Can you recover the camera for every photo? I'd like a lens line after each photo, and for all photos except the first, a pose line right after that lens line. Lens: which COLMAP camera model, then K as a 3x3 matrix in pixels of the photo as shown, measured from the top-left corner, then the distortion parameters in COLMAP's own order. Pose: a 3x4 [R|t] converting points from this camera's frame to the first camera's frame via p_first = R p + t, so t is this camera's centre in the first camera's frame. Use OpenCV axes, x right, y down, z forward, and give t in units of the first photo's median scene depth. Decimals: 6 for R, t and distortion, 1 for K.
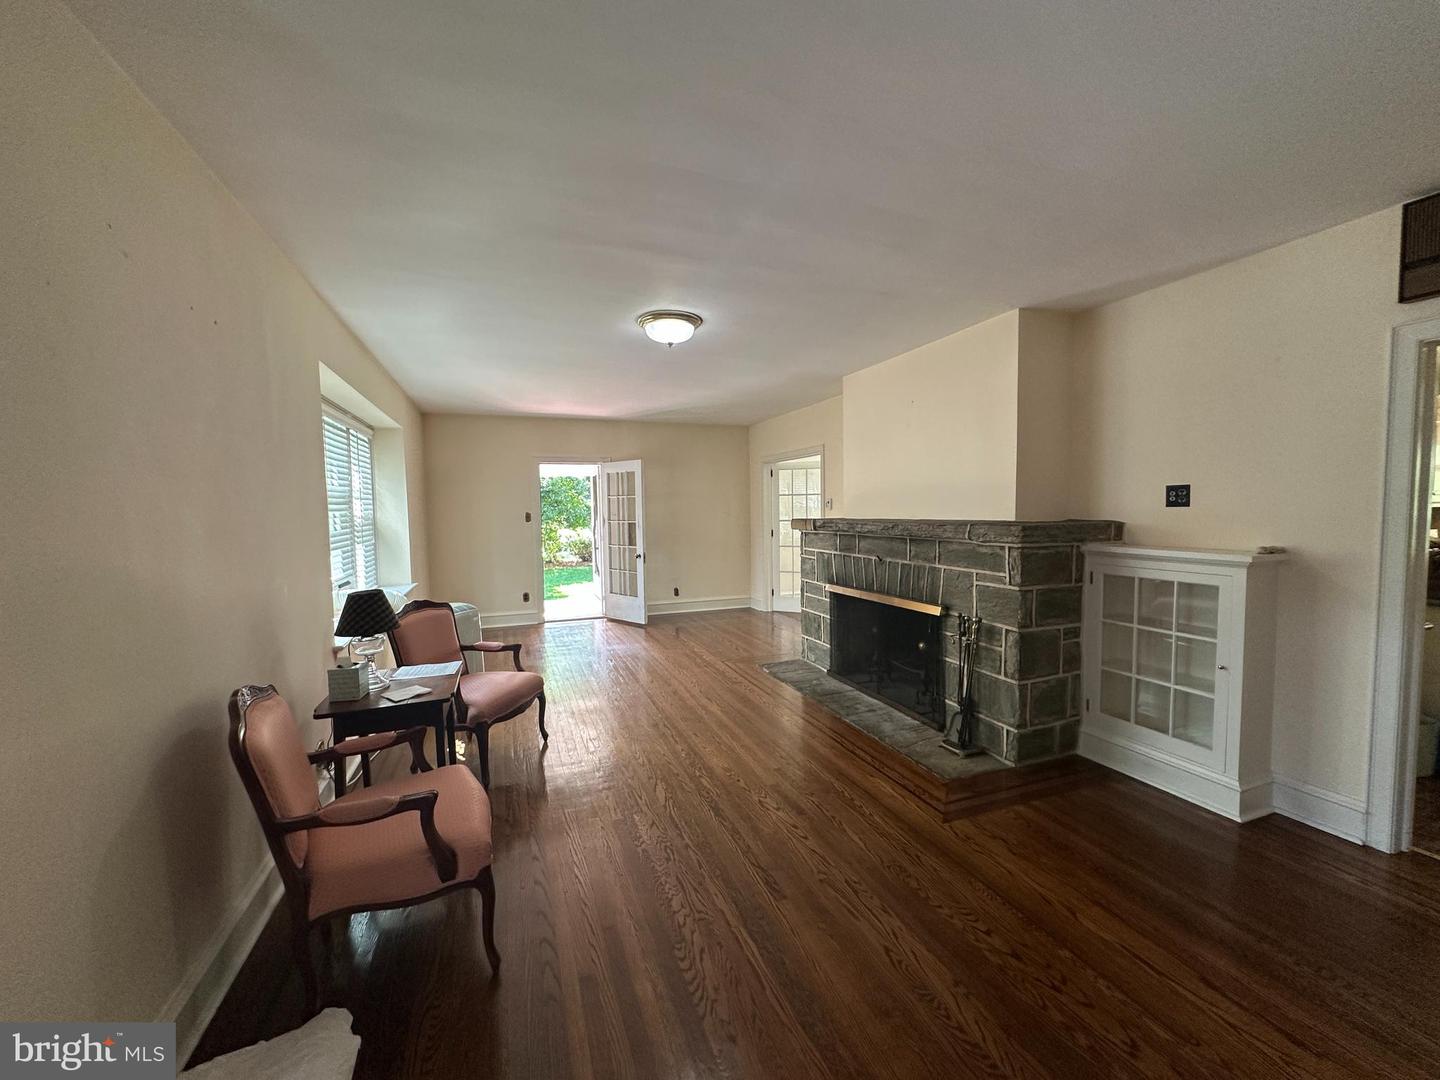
lens RADIAL K [[581.6, 0, 718.1], [0, 581.6, 538.0], [0, 0, 1]] dist [-0.020512, 0.000460]
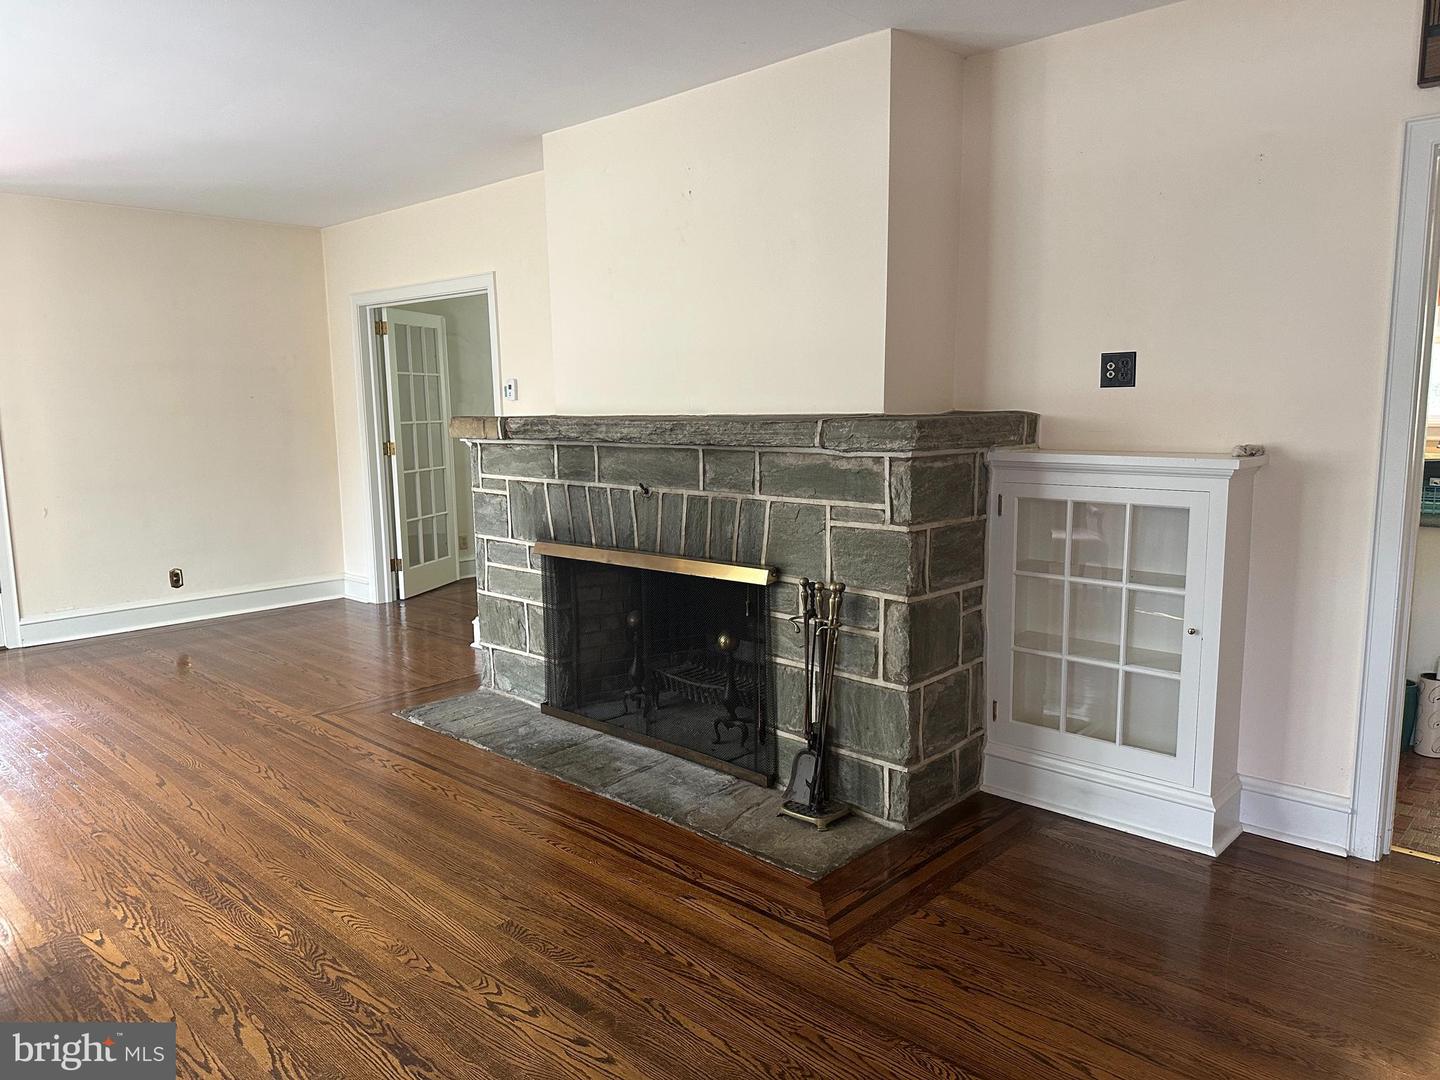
lens RADIAL K [[1008.2, 0, 719.5], [0, 1008.2, 530.3], [0, 0, 1]] dist [0.027368, -0.035836]
pose [[0.893362, -0.059860, 0.445332, -0.097985], [0.027554, 0.996520, 0.078673, 0.003191], [-0.448491, -0.058013, 0.891903, 0.172898]]
